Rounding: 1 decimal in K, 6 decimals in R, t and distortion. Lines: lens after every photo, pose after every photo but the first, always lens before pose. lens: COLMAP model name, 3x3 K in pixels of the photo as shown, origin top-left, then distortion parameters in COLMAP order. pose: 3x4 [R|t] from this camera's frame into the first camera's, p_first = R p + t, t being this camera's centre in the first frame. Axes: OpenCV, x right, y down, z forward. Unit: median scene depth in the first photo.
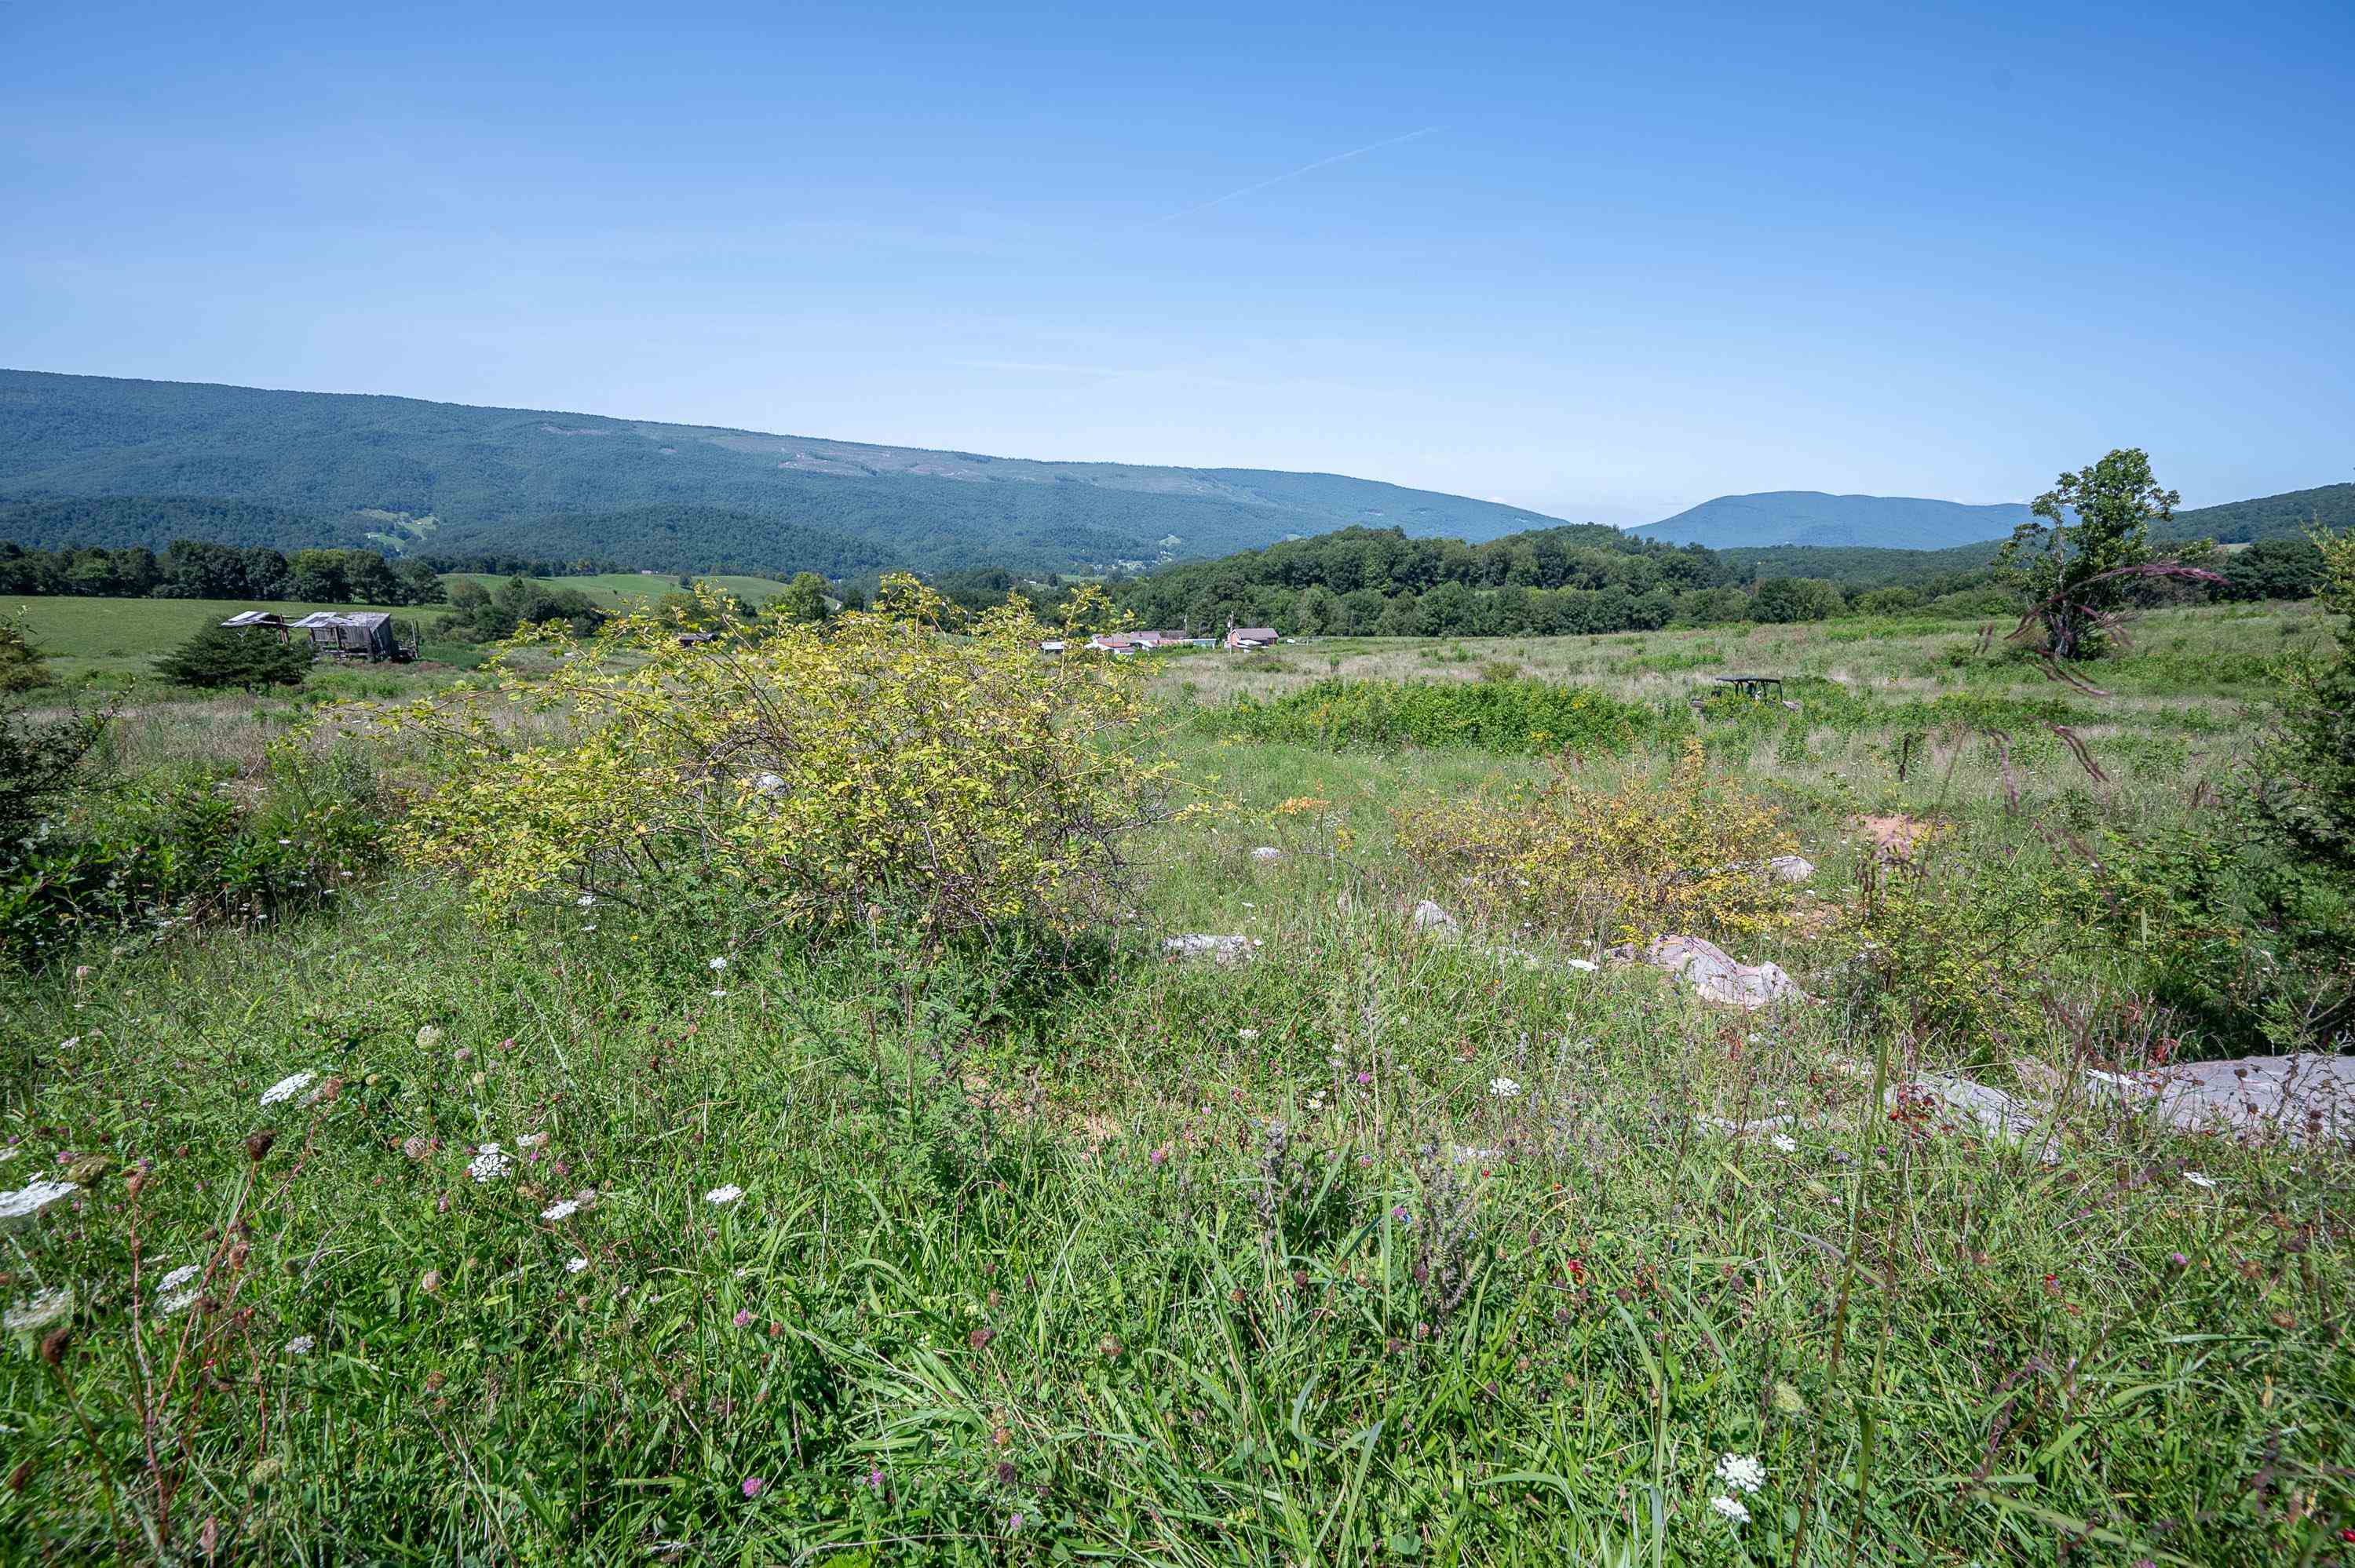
lens RADIAL K [[929.2, 0, 1172.1], [0, 929.2, 777.7], [0, 0, 1]] dist [-0.003911, 0.000182]
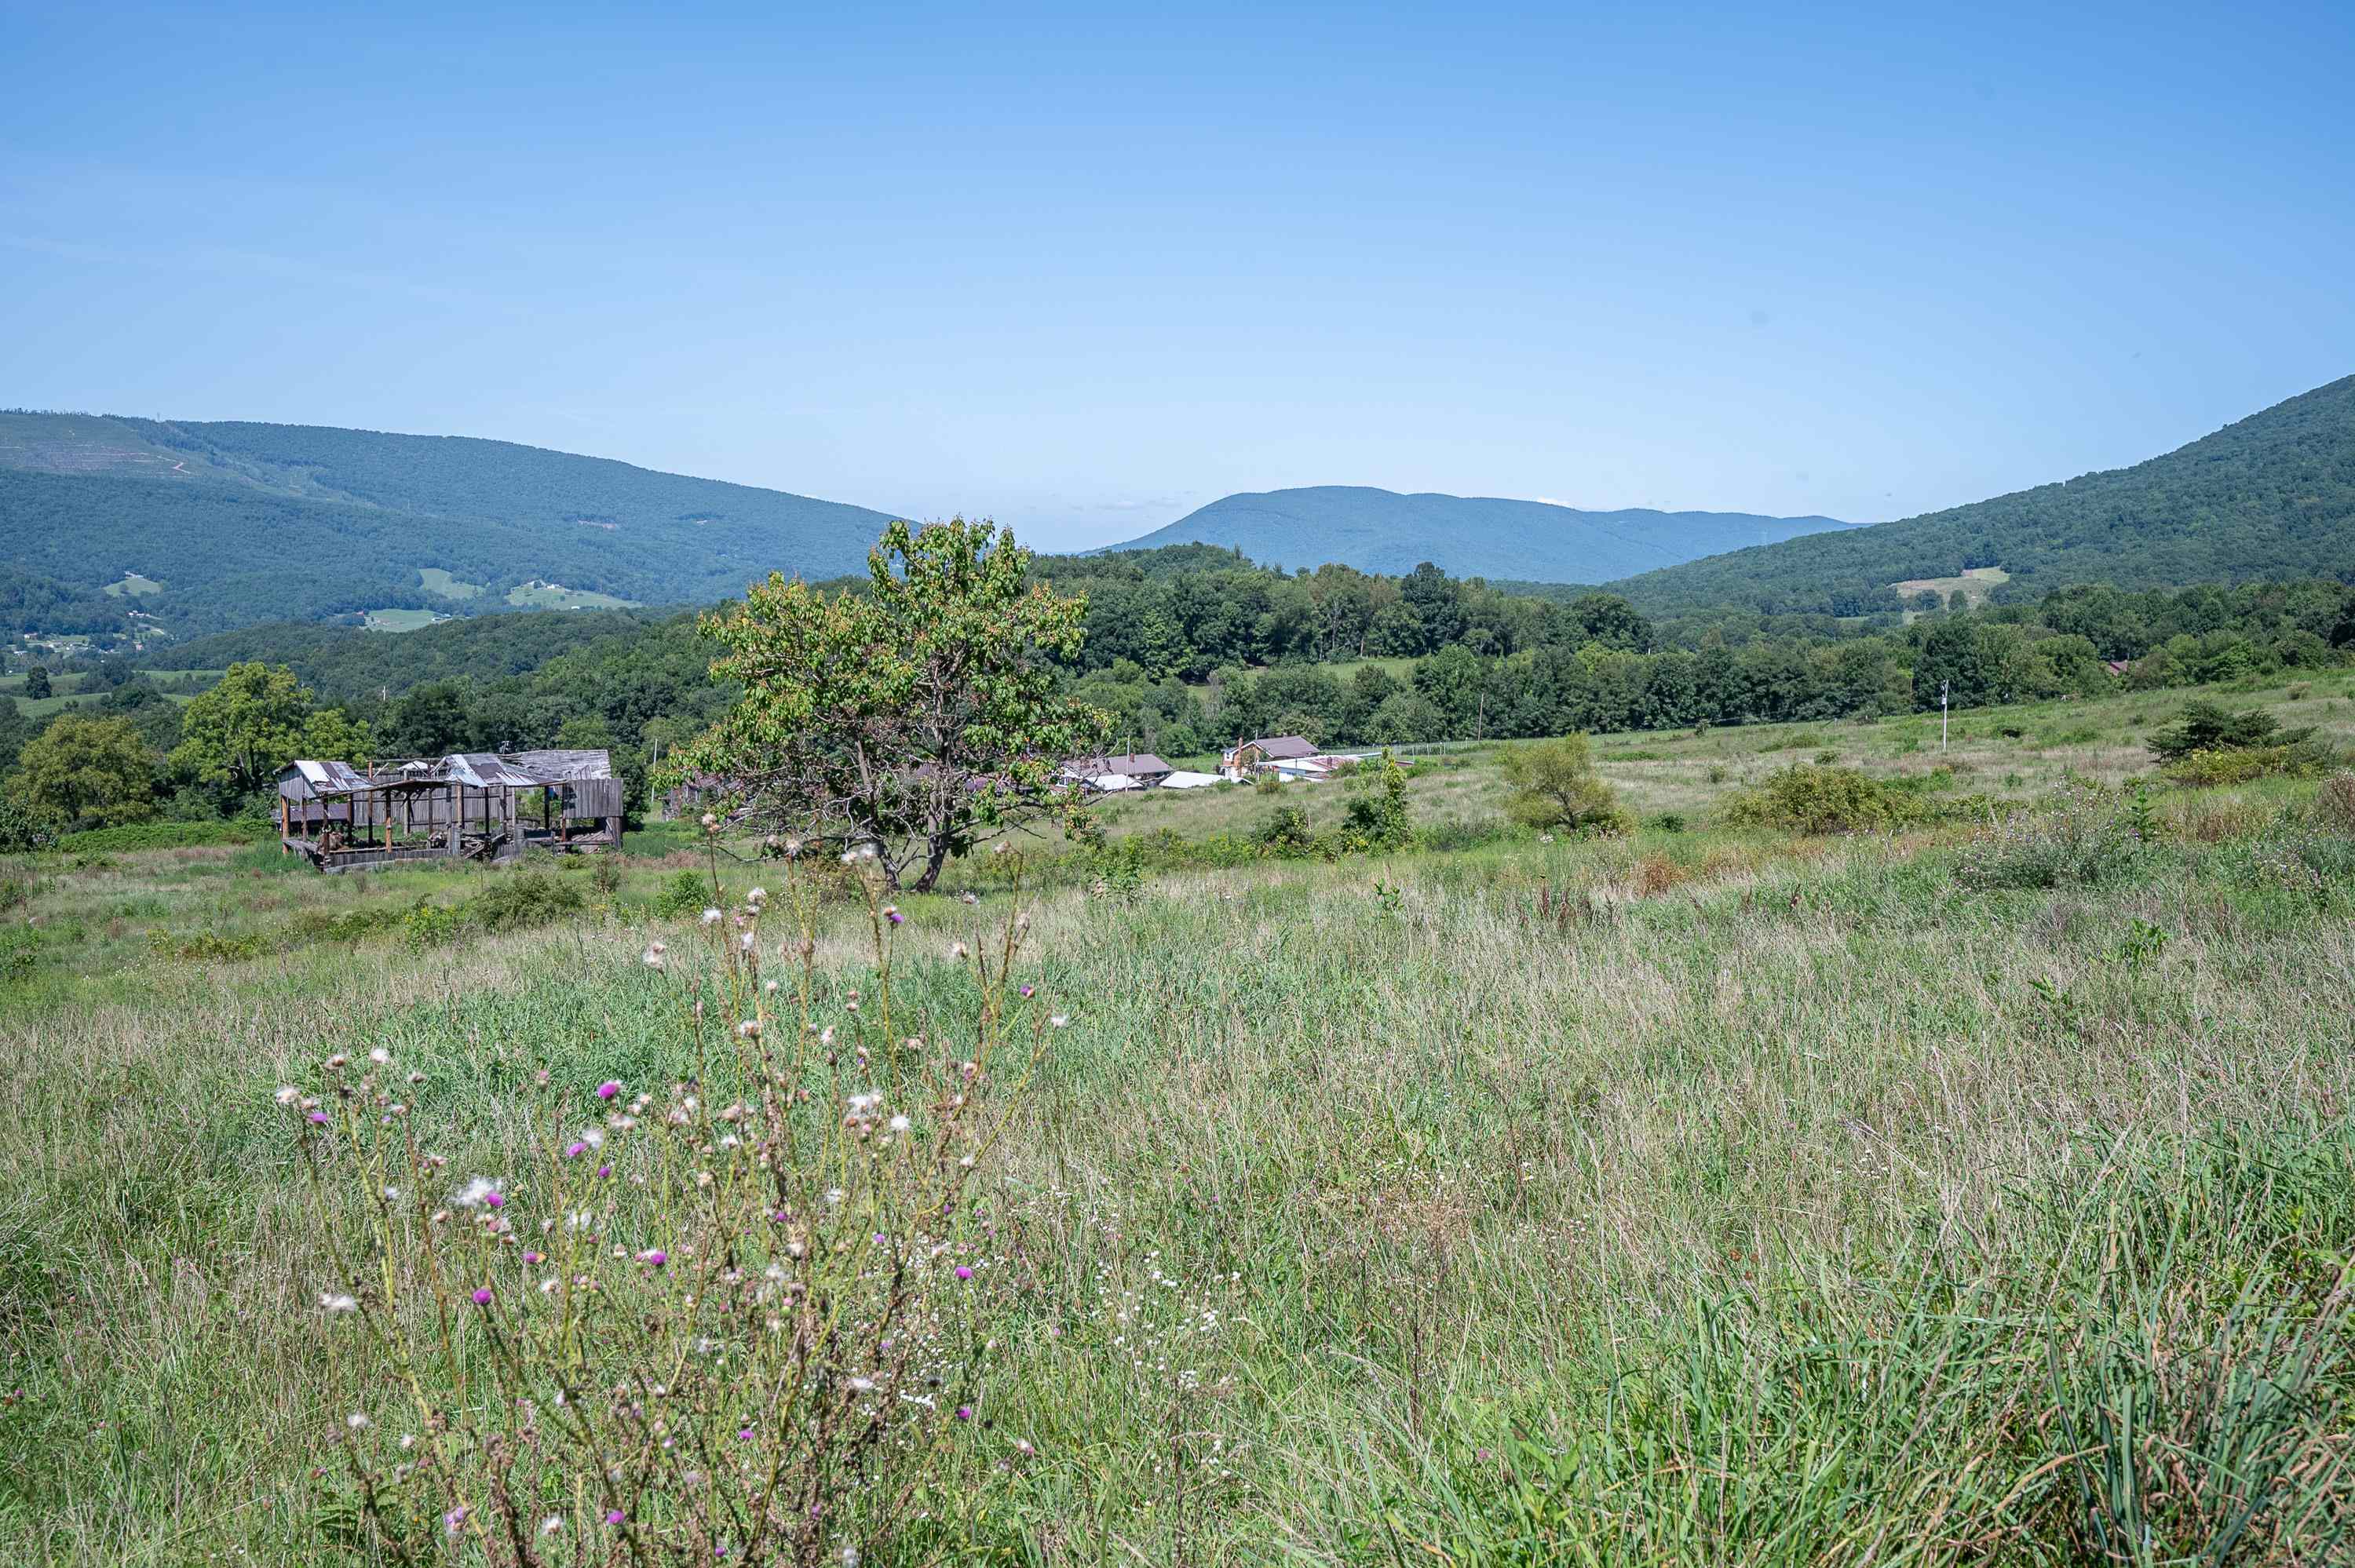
lens RADIAL K [[2035.7, 0, 1179.8], [0, 2035.7, 780.4], [0, 0, 1]] dist [-0.003832, 0.000951]
pose [[0.873729, -0.058905, 0.482833, -0.939594], [0.131299, 0.984354, -0.117507, -0.010326], [-0.468357, 0.166064, 0.867793, 0.017374]]
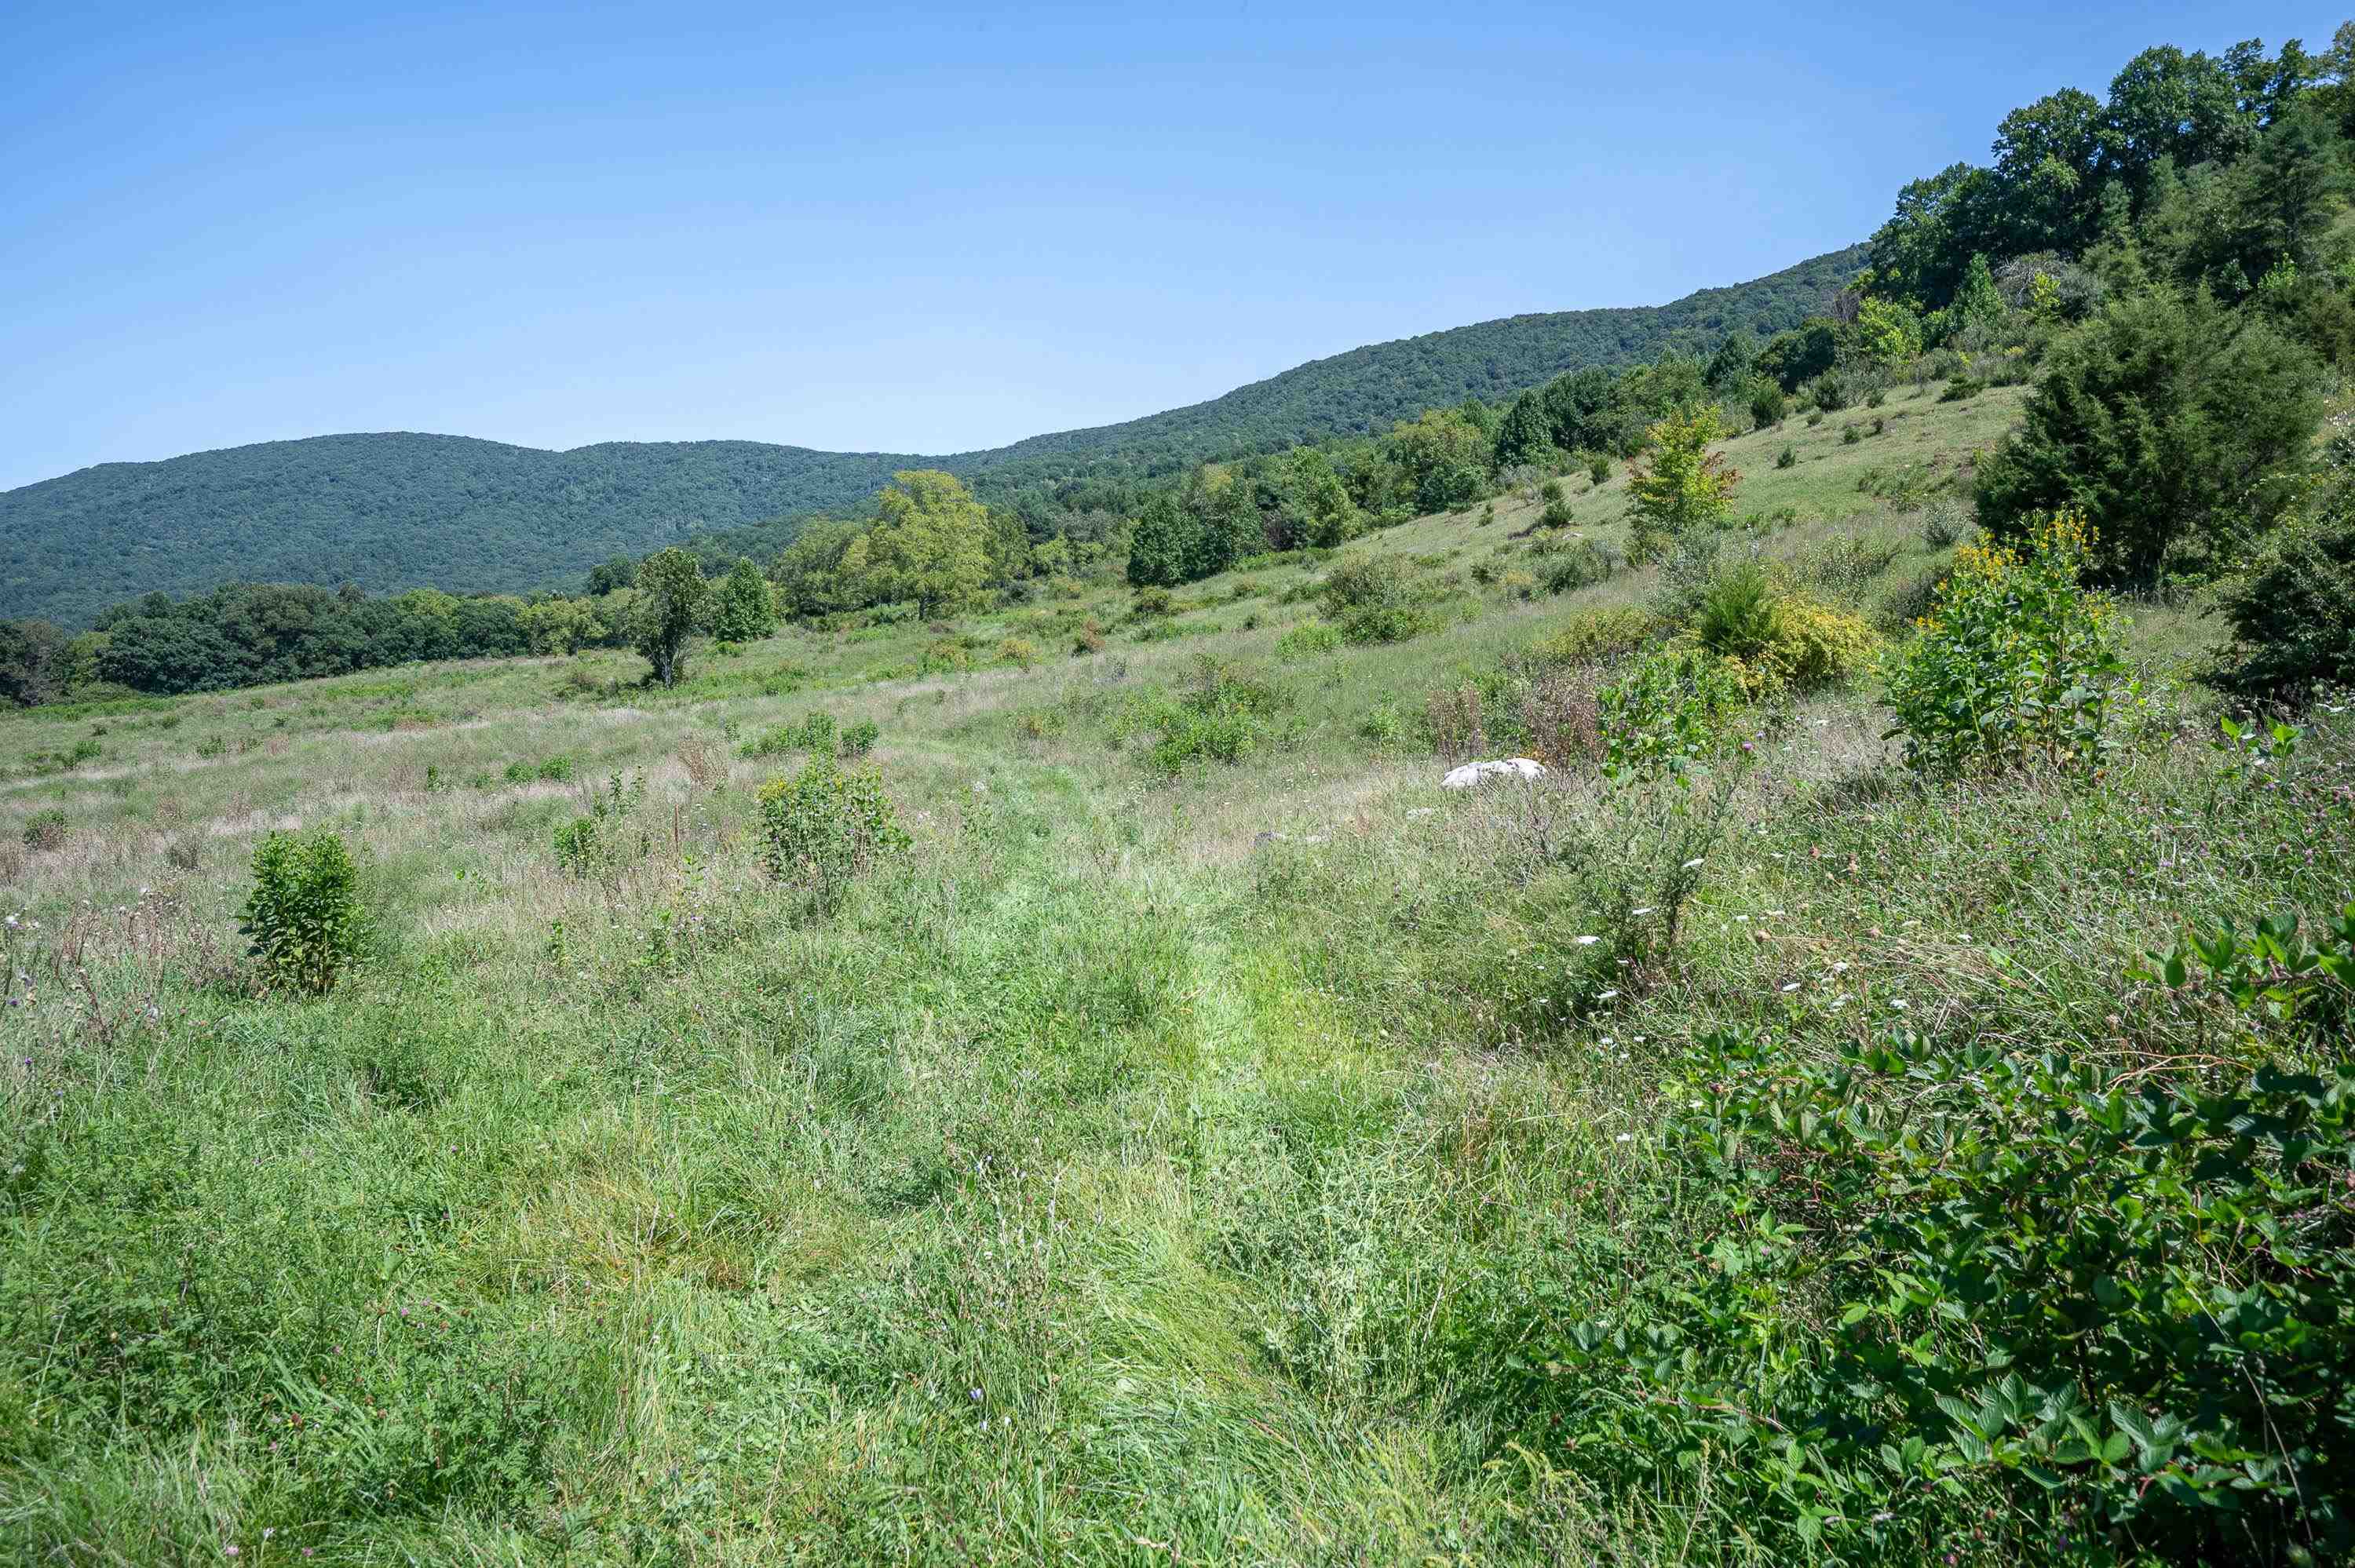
lens RADIAL K [[1546.6, 0, 1177.3], [0, 1546.6, 789.1], [0, 0, 1]] dist [0.001574, 0.001110]
pose [[-0.068744, -0.097779, 0.992831, -0.503240], [0.245594, 0.962900, 0.111836, -0.013384], [-0.966932, 0.251522, -0.042180, 0.127878]]
